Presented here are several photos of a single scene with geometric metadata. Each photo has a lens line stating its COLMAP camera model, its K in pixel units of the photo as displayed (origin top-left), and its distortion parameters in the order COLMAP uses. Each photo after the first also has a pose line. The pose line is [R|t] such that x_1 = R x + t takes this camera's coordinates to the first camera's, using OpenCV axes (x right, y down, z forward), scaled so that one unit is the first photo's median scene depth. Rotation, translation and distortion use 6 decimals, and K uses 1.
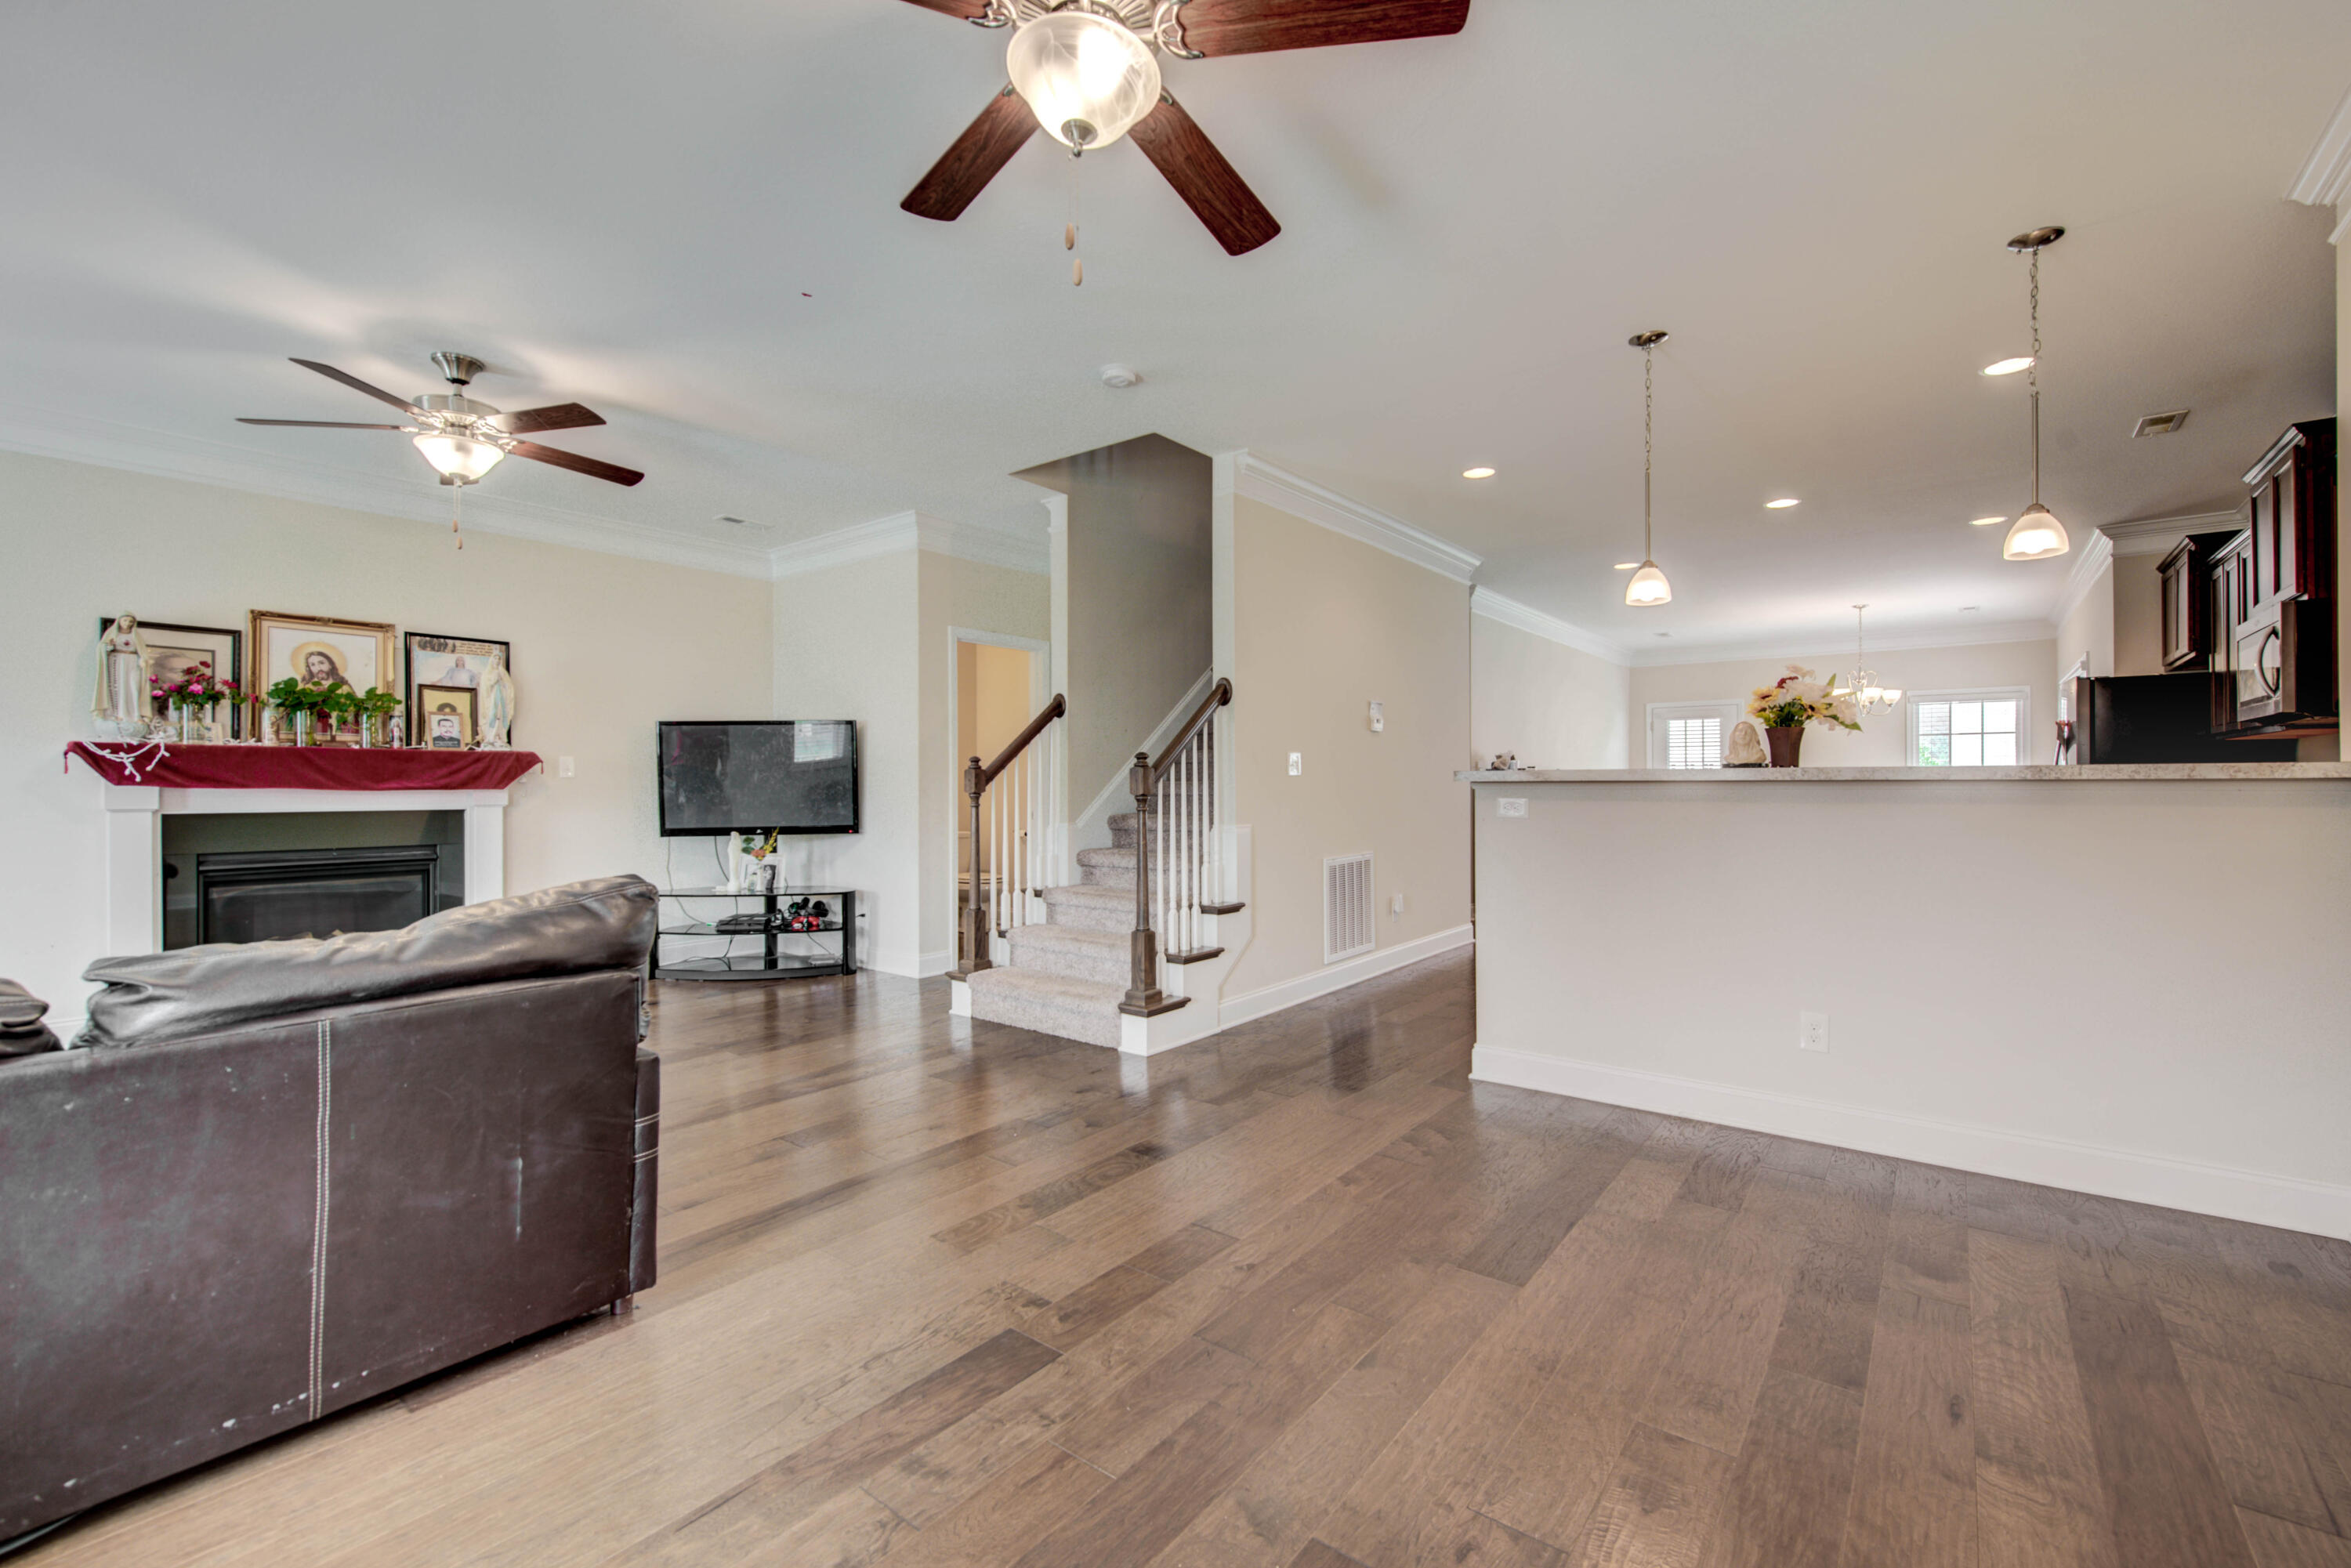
lens RADIAL K [[990.4, 0, 1193.7], [0, 990.4, 781.8], [0, 0, 1]] dist [-0.002540, 0.000112]
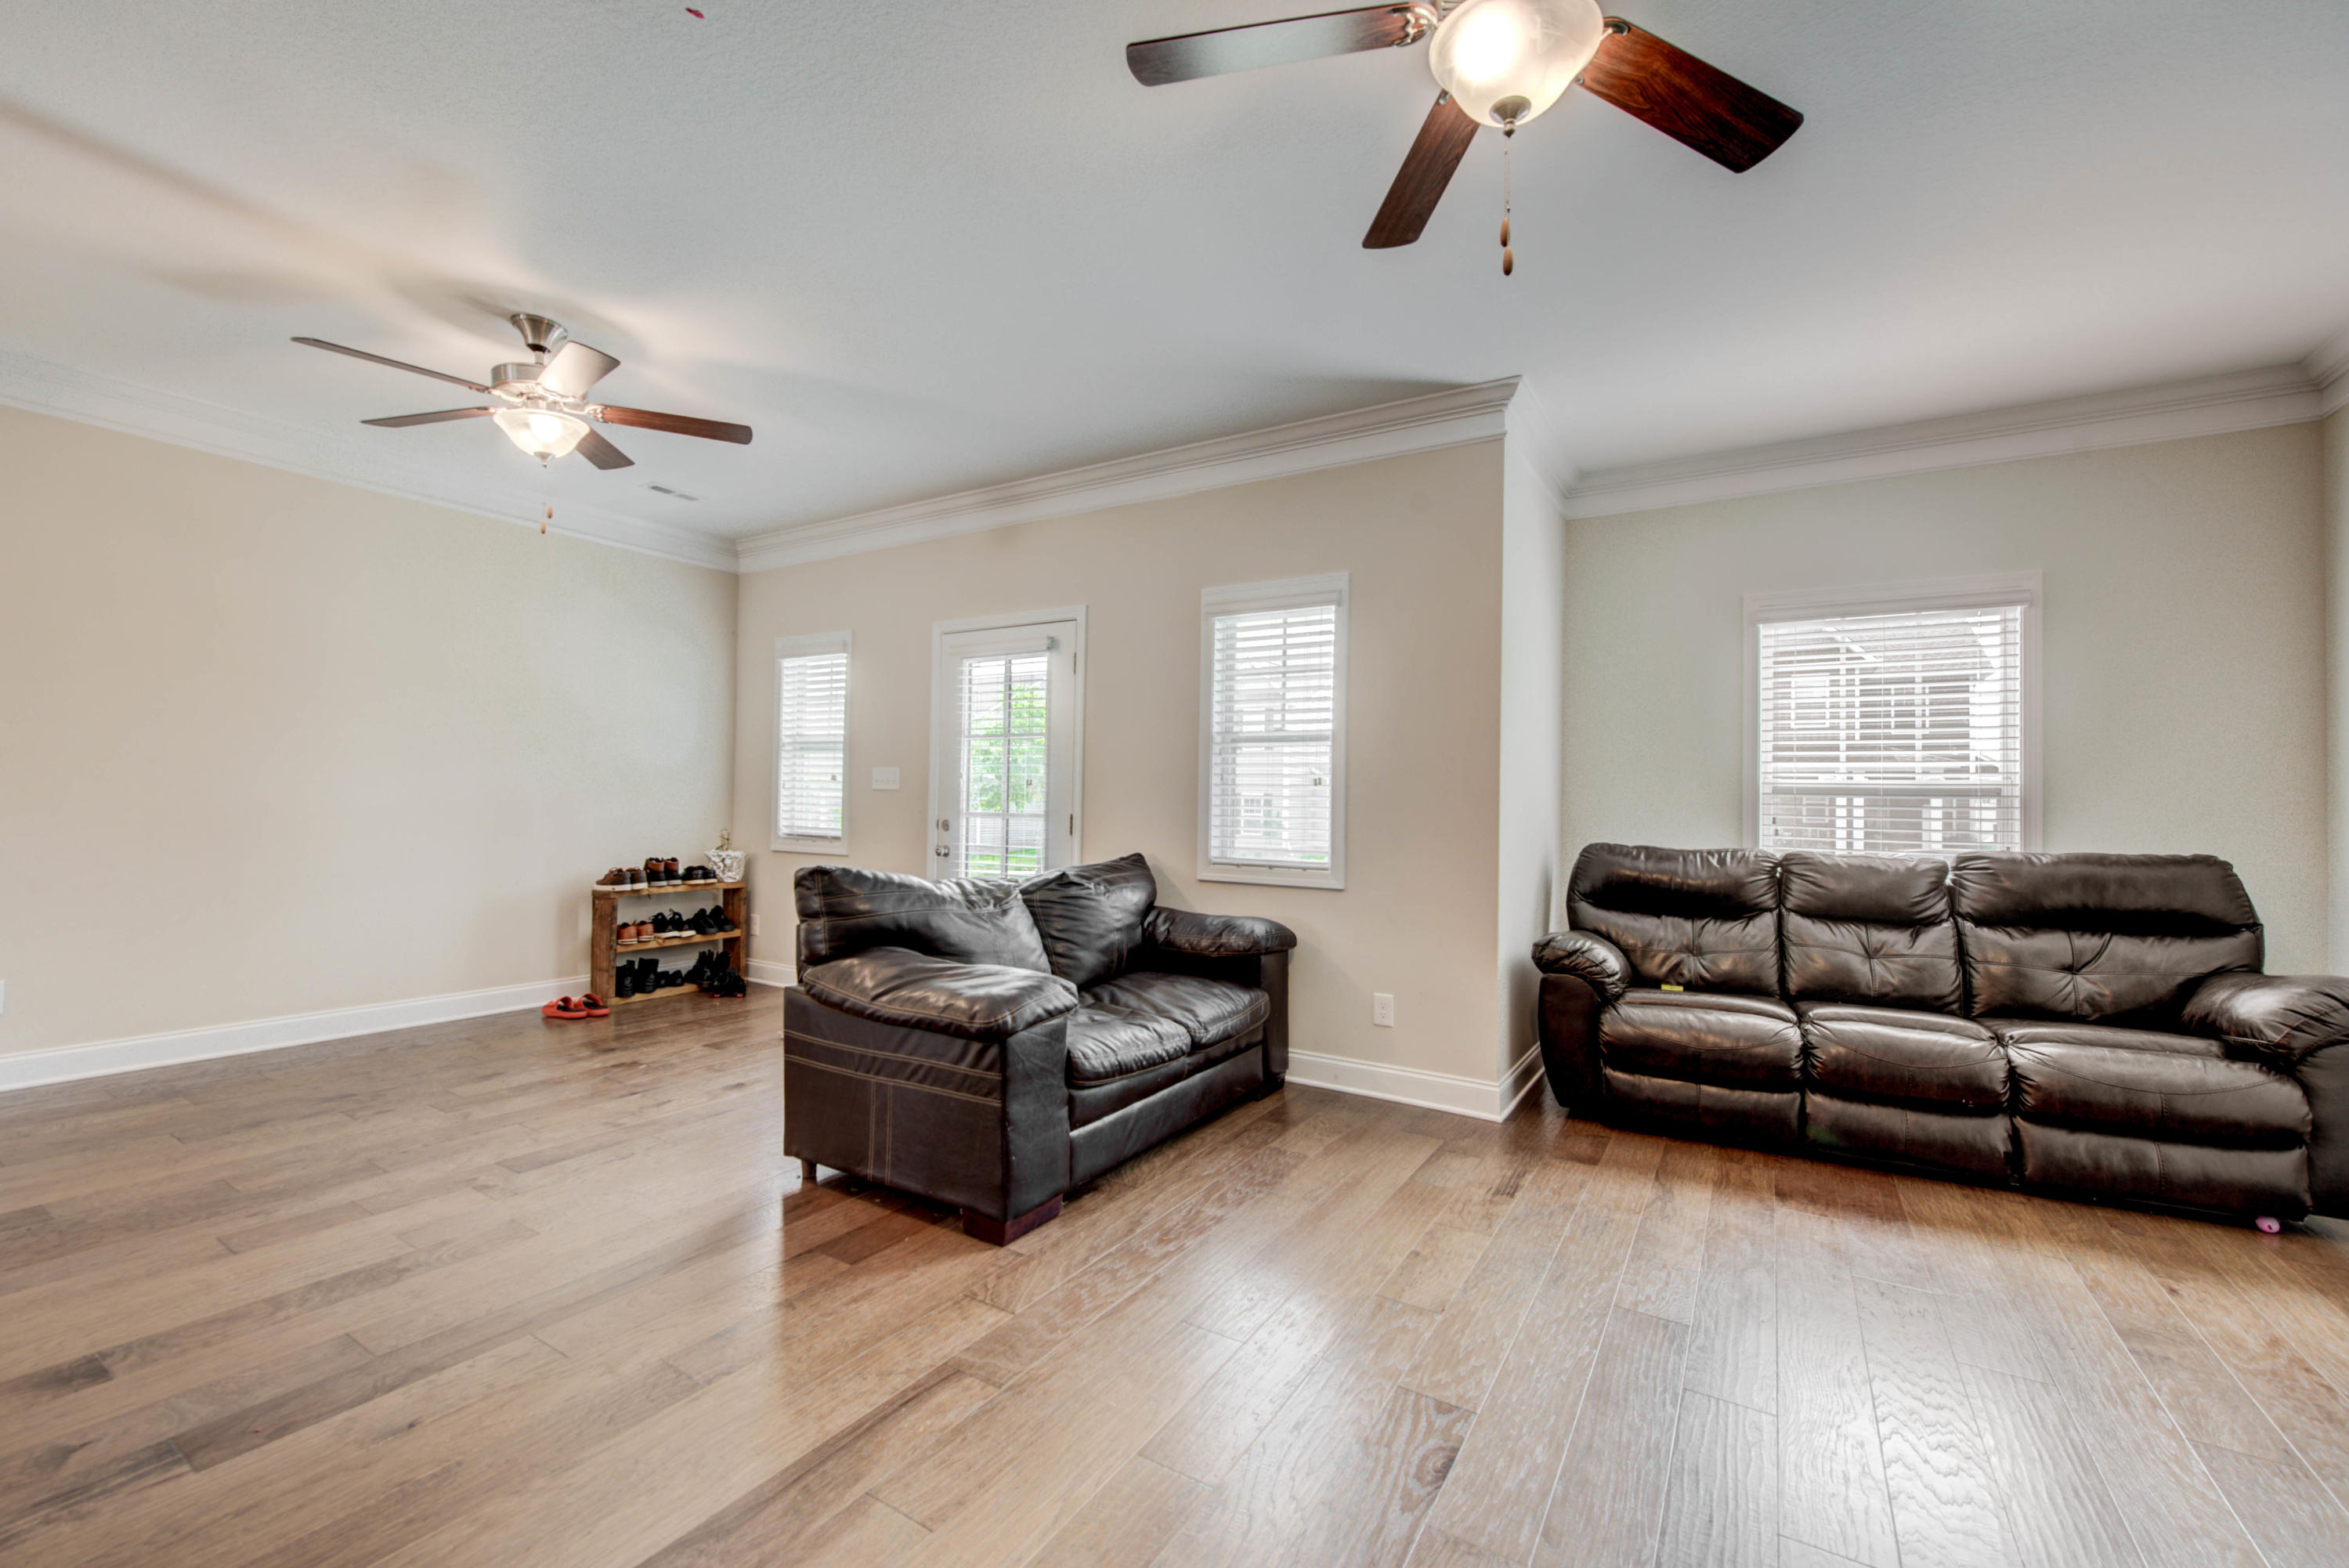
lens RADIAL K [[941.6, 0, 1179.9], [0, 941.6, 785.4], [0, 0, 1]] dist [-0.000441, -0.000268]
pose [[-0.995062, -0.018862, -0.097442, -0.449439], [-0.017025, 0.999662, -0.019647, 0.001215], [0.097780, -0.017891, -0.995047, 1.114497]]
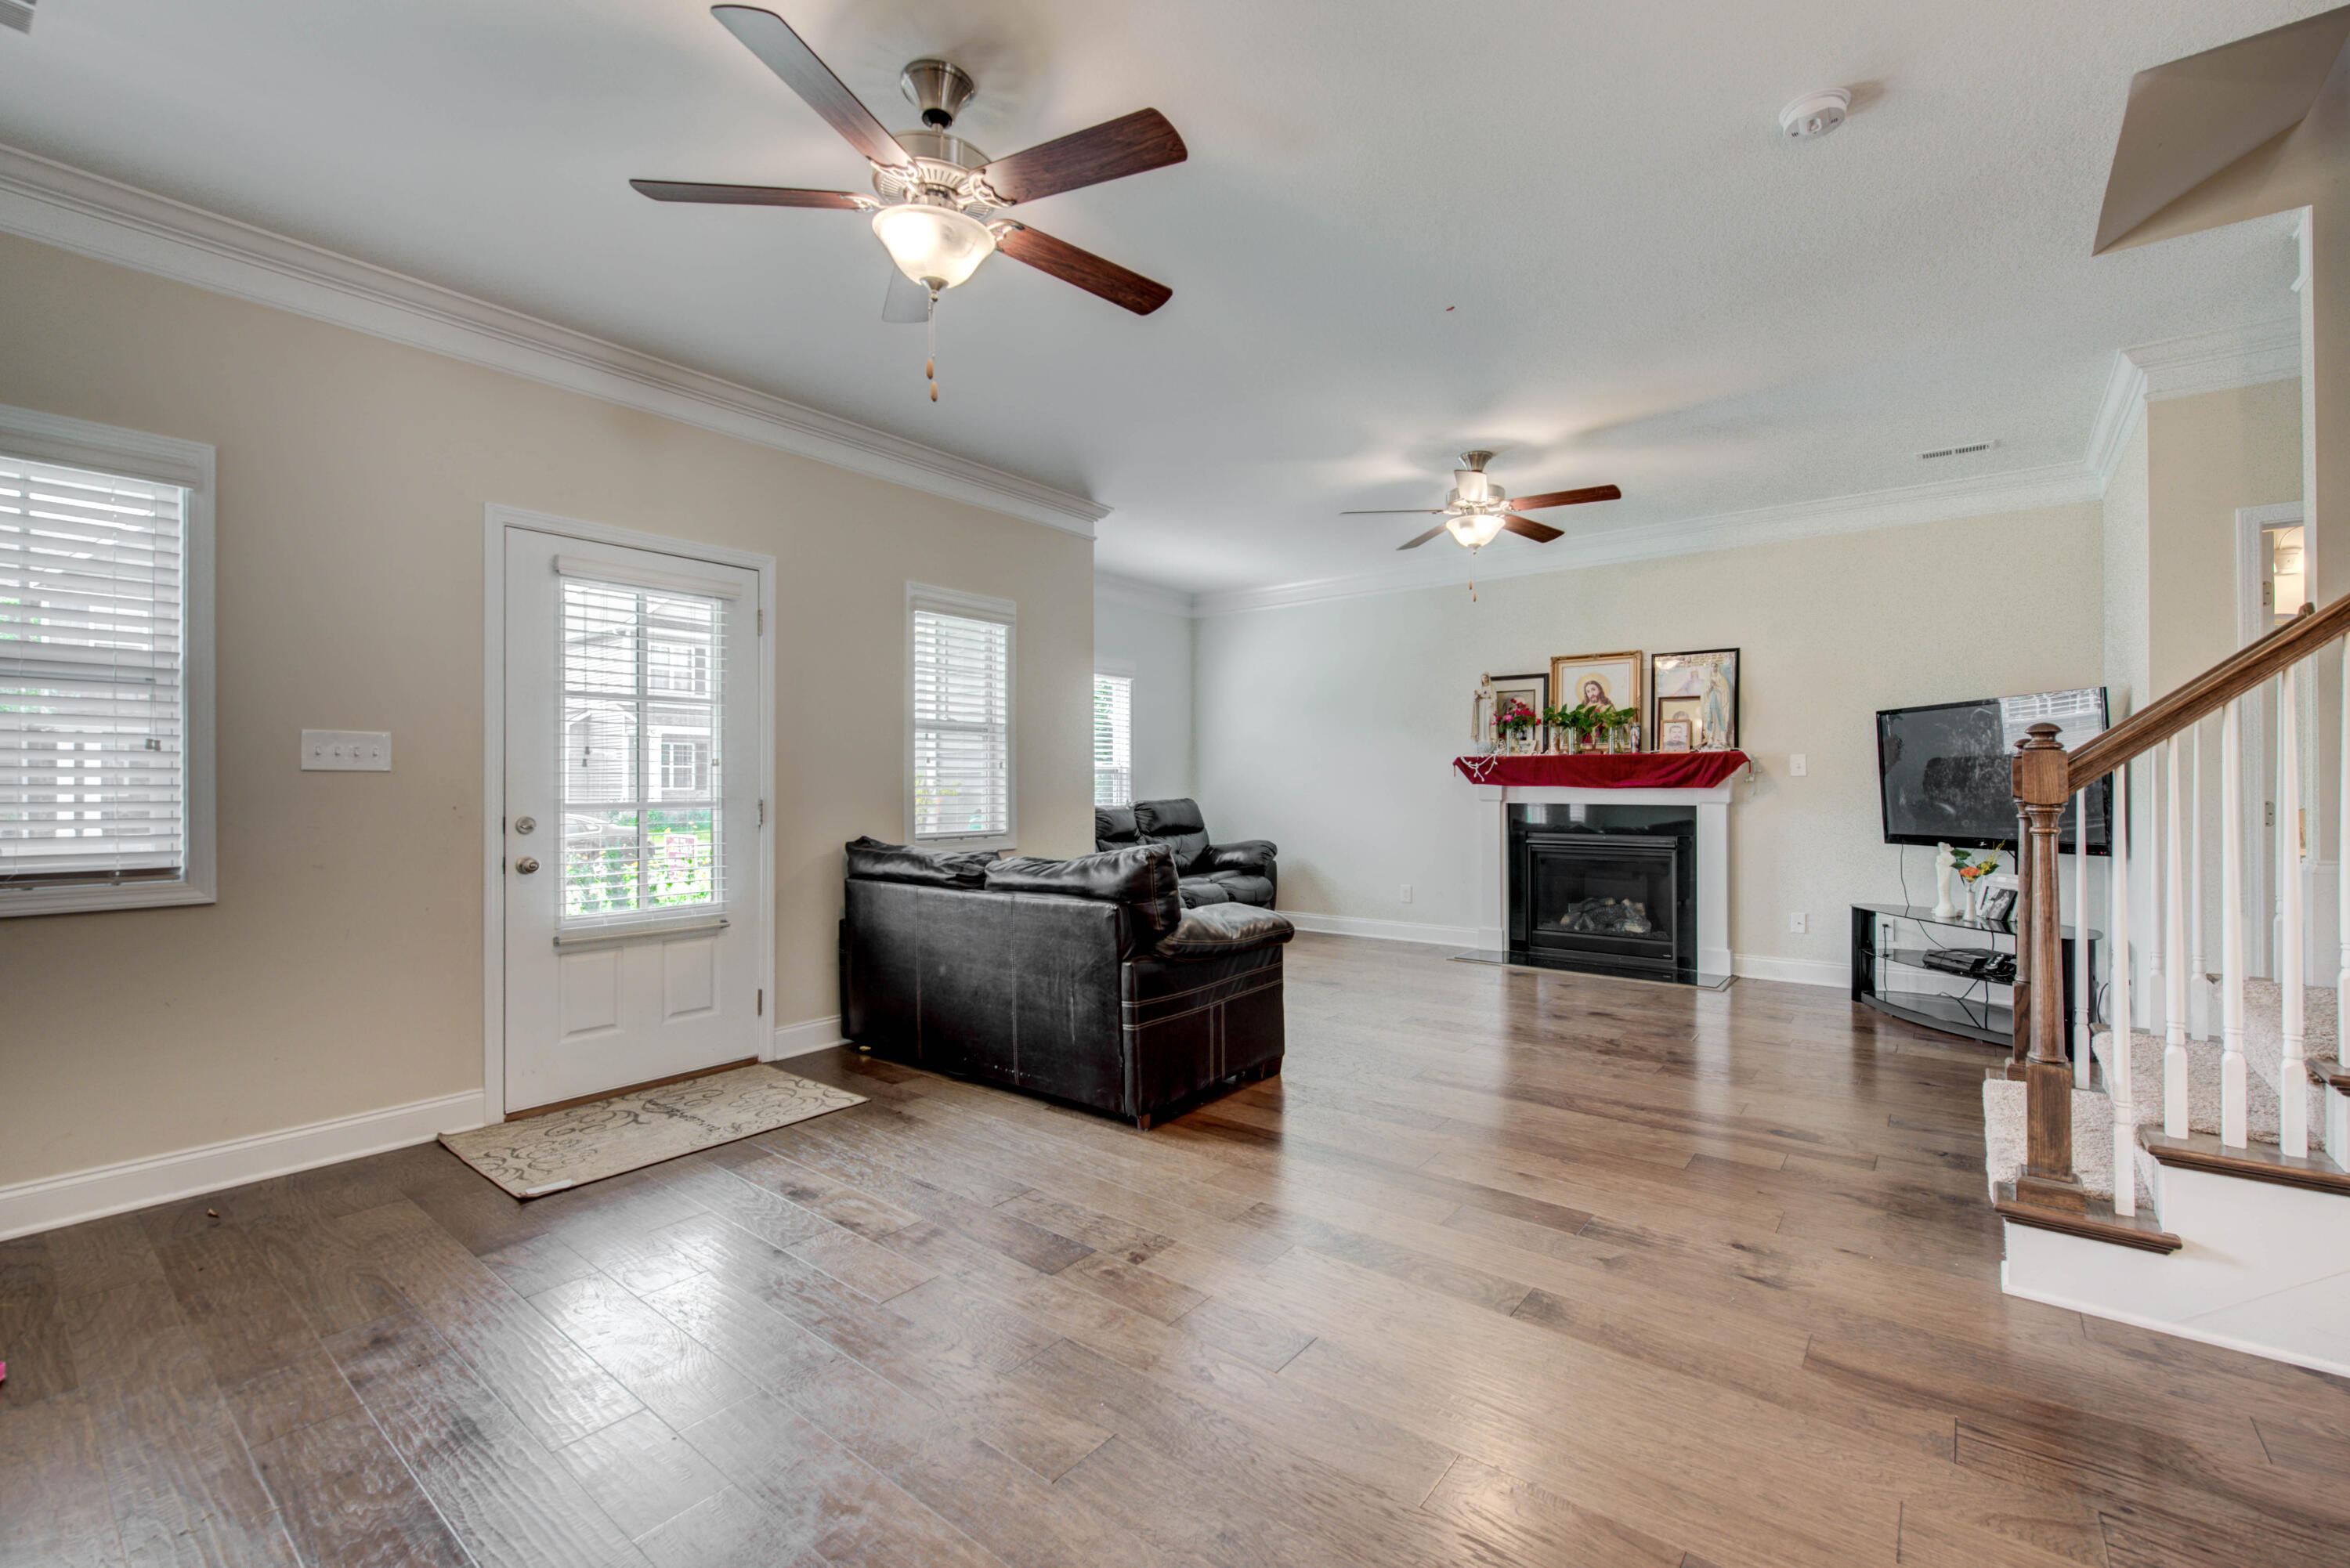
lens RADIAL K [[990.0, 0, 1179.4], [0, 990.0, 779.9], [0, 0, 1]] dist [-0.002540, 0.000112]
pose [[-0.021292, -0.003854, -0.999766, 0.445673], [0.003997, 0.999984, -0.003940, 0.001138], [0.999765, -0.004079, -0.021276, 0.510917]]
